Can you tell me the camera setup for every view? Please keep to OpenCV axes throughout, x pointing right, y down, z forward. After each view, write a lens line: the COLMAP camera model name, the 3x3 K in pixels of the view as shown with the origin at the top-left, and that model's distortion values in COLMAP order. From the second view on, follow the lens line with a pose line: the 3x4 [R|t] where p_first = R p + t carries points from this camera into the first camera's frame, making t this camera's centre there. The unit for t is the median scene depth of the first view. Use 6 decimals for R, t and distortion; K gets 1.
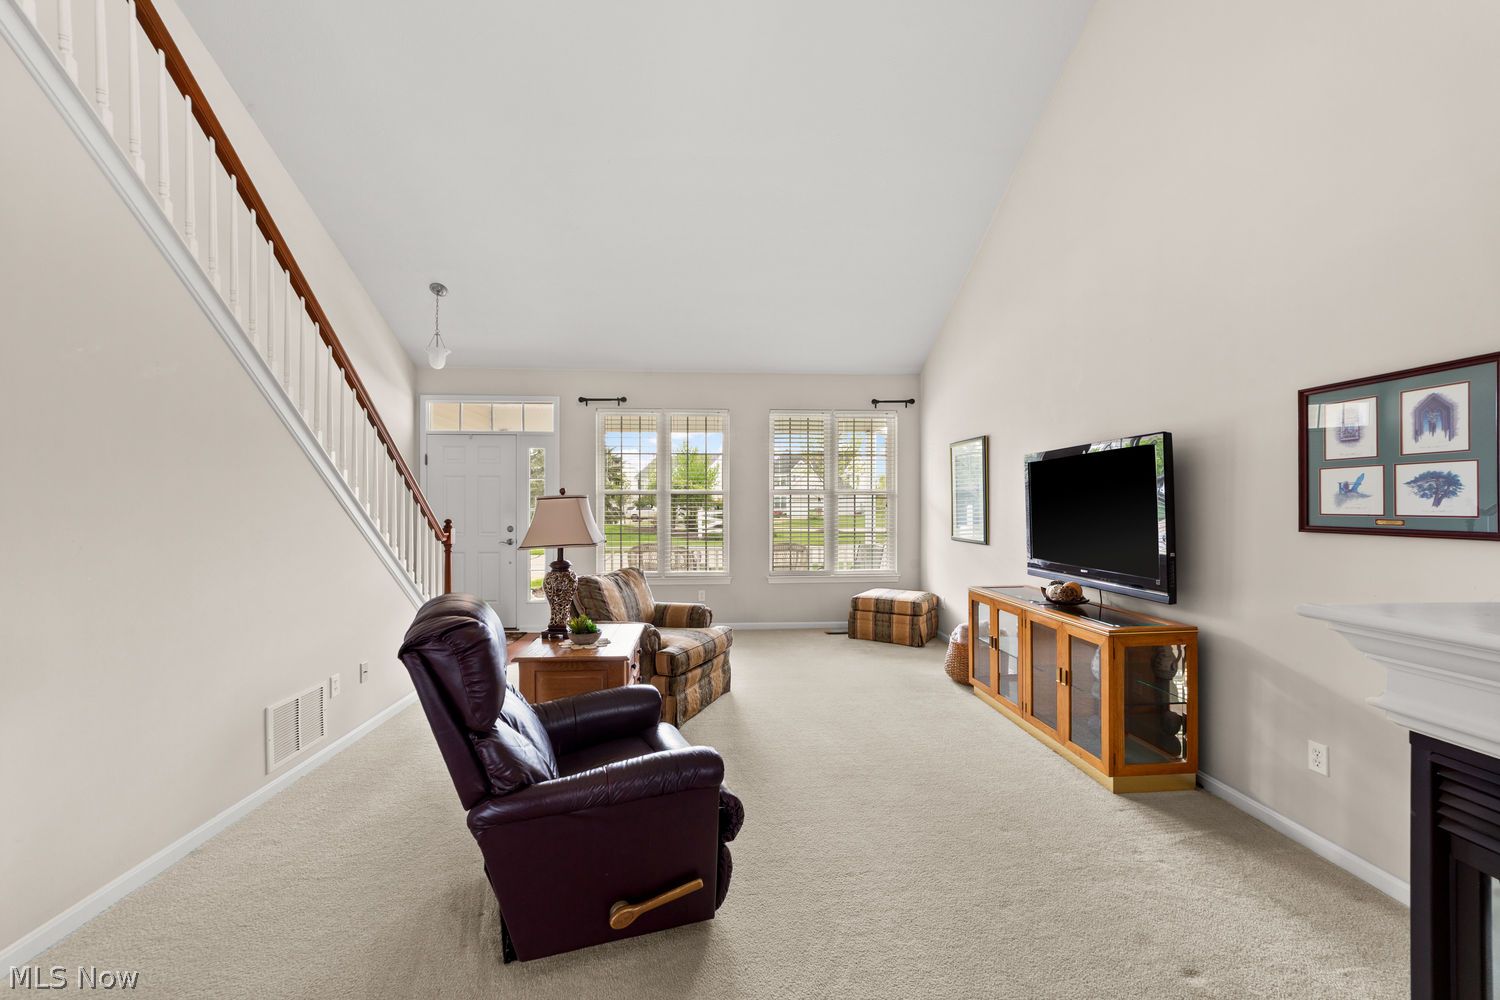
lens RADIAL K [[593.5, 0, 746.5], [0, 593.5, 508.1], [0, 0, 1]] dist [-0.021148, 0.012619]
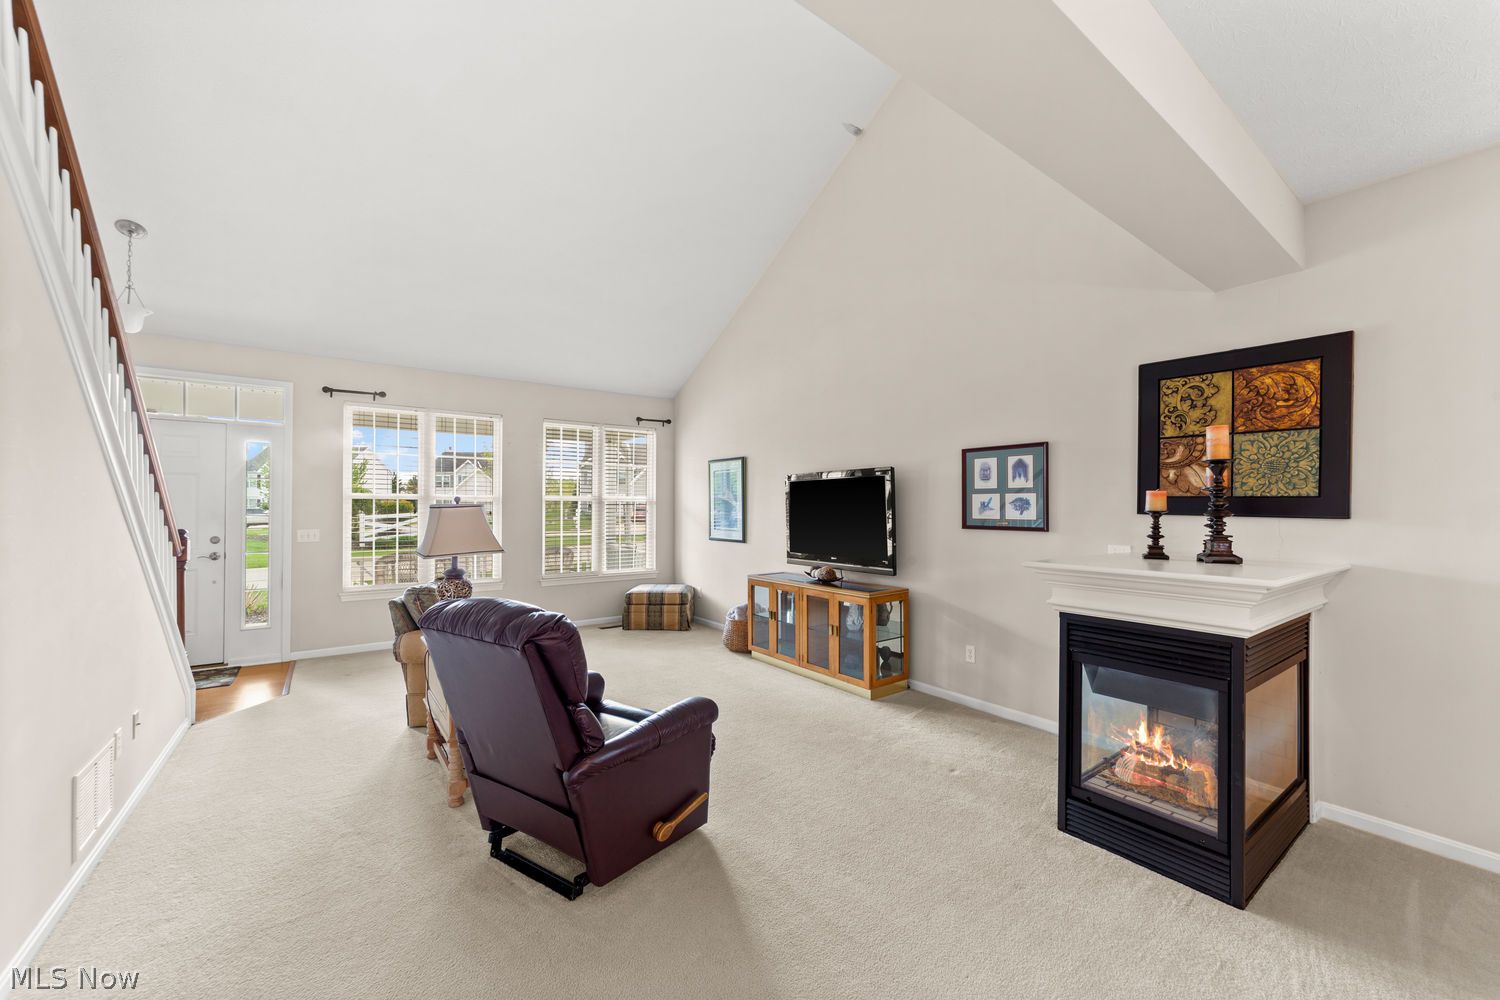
lens RADIAL K [[582.6, 0, 751.3], [0, 582.6, 509.0], [0, 0, 1]] dist [-0.010186, 0.004273]
pose [[0.844099, 0.002821, 0.536180, -0.423757], [-0.000835, 0.999992, -0.003946, -0.009542], [-0.536187, 0.002883, 0.844094, -0.110057]]
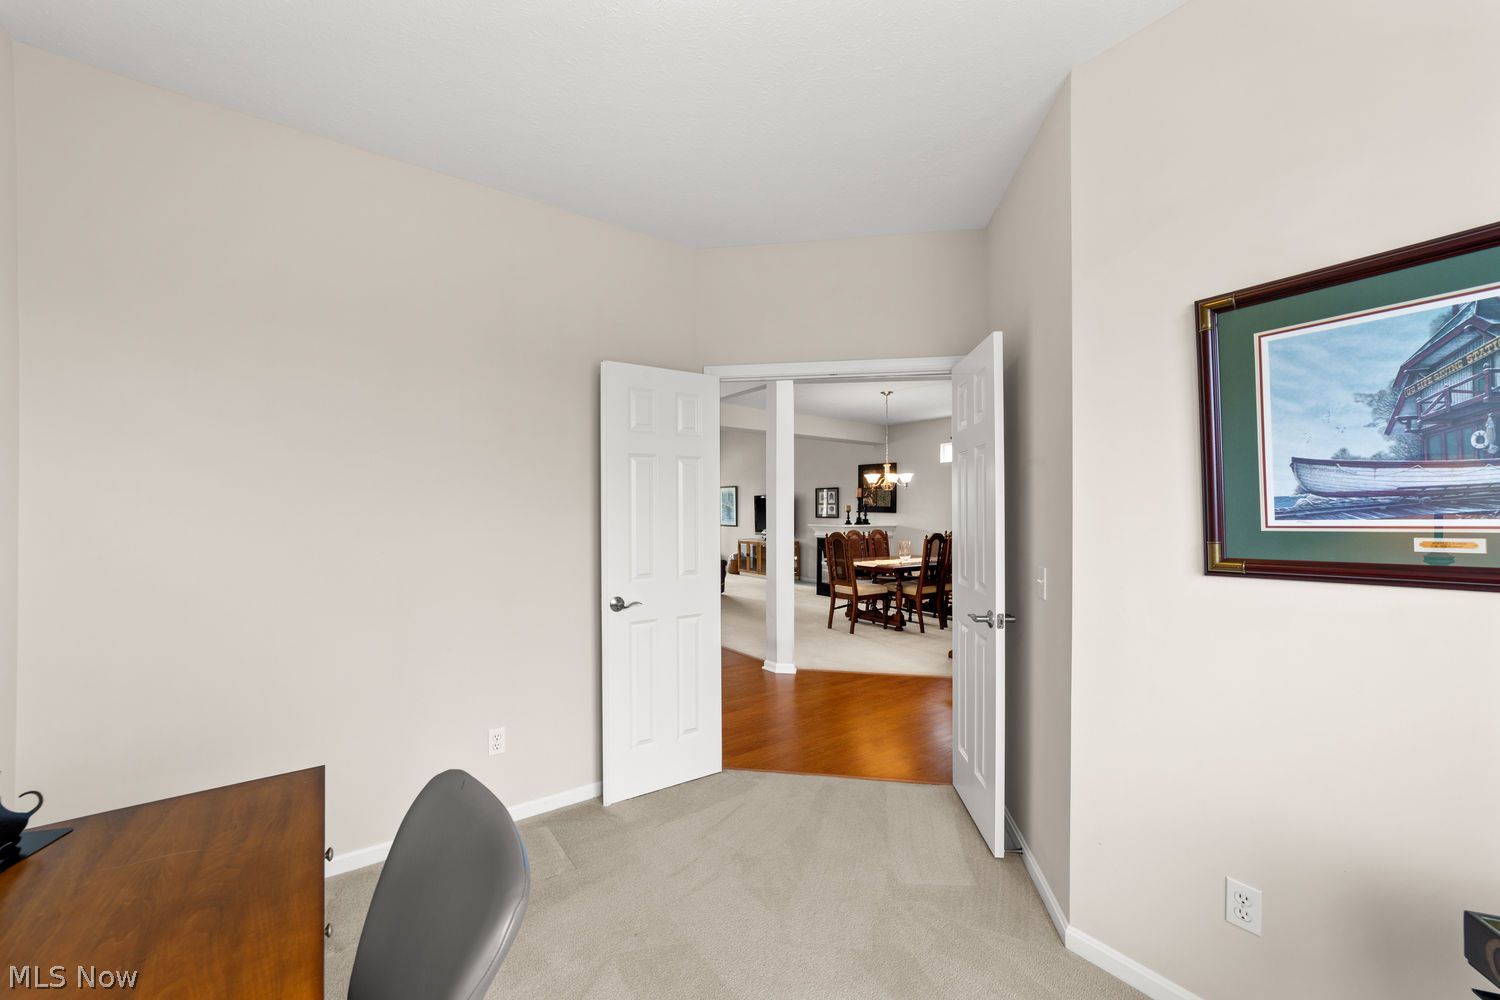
lens RADIAL K [[582.6, 0, 751.3], [0, 582.6, 509.0], [0, 0, 1]] dist [-0.010186, 0.004273]
pose [[0.845961, 0.001576, 0.533243, -1.601760], [0.002262, 0.999976, -0.006544, -0.001977], [-0.533240, 0.006742, 0.845937, -2.152856]]
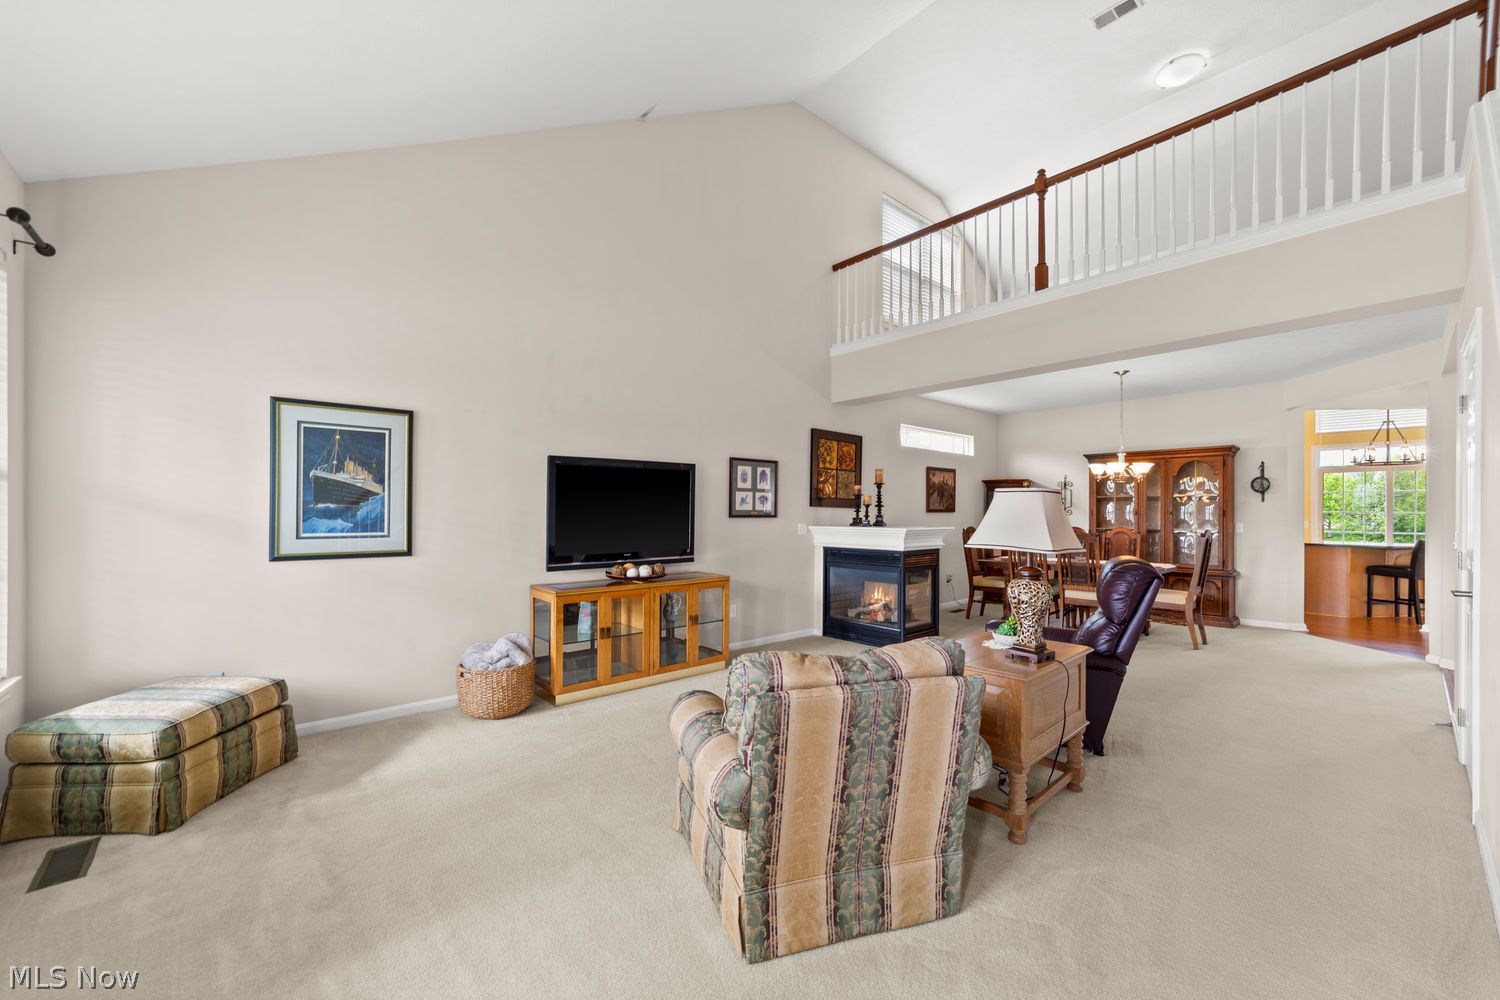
lens RADIAL K [[582.6, 0, 751.3], [0, 582.6, 509.0], [0, 0, 1]] dist [-0.010186, 0.004273]
pose [[-0.605000, -0.003792, 0.796216, -0.750435], [-0.001365, 0.999992, 0.003726, -0.002359], [-0.796224, 0.001167, -0.605001, 1.842160]]
